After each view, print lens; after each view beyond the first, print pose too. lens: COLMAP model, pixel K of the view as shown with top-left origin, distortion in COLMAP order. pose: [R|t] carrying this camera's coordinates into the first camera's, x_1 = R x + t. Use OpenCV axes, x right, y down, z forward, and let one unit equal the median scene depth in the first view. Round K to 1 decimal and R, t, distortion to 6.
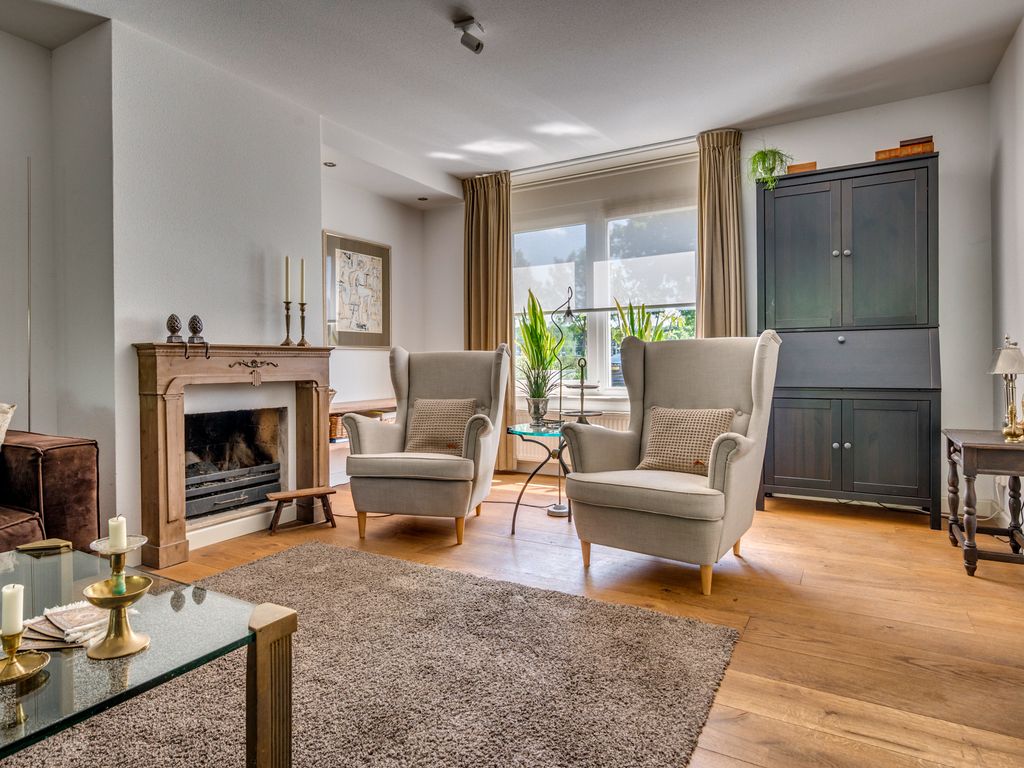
lens RADIAL K [[600.6, 0, 510.7], [0, 600.6, 356.4], [0, 0, 1]] dist [0.002077, 0.000733]
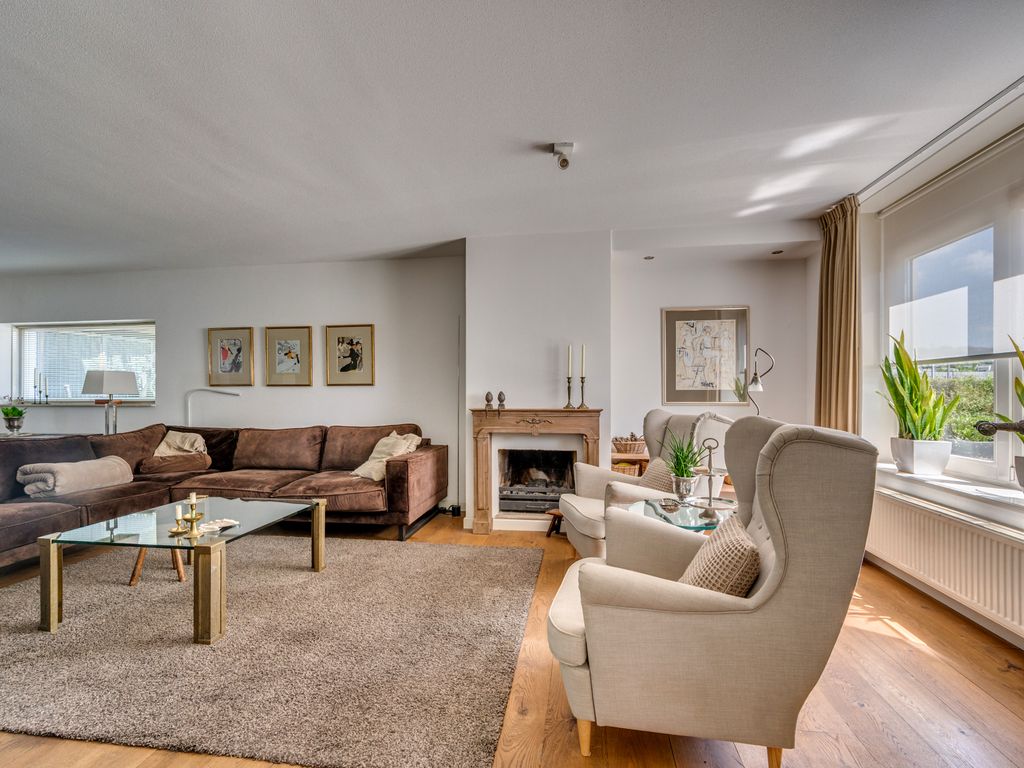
lens RADIAL K [[464.3, 0, 512.0], [0, 464.3, 394.7], [0, 0, 1]] dist [-0.013084, -0.000683]
pose [[0.367057, 0.013003, -0.930107, 0.583671], [0.010711, 0.999777, 0.018204, -0.069527], [0.930137, -0.016645, 0.366836, 0.462191]]
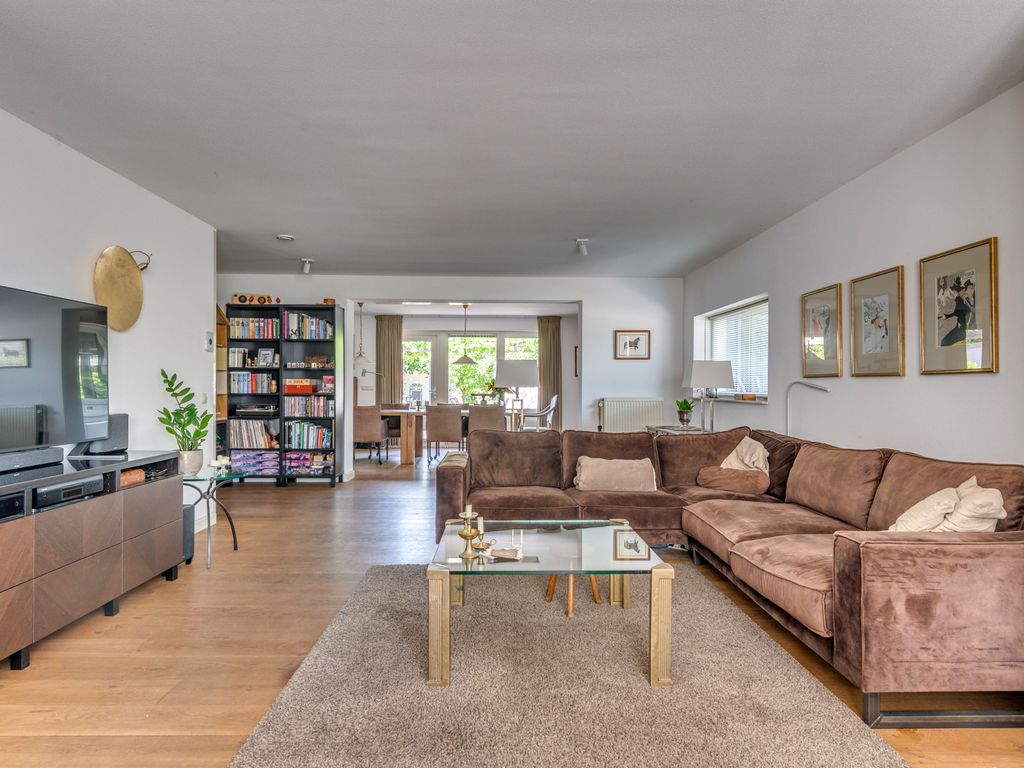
lens RADIAL K [[649.0, 0, 509.5], [0, 649.0, 384.5], [0, 0, 1]] dist [0.005915, 0.001150]
pose [[-0.861512, 0.008713, -0.507662, 0.173397], [0.014364, 0.999871, -0.007216, -0.063743], [0.507533, -0.013508, -0.861526, 0.986688]]
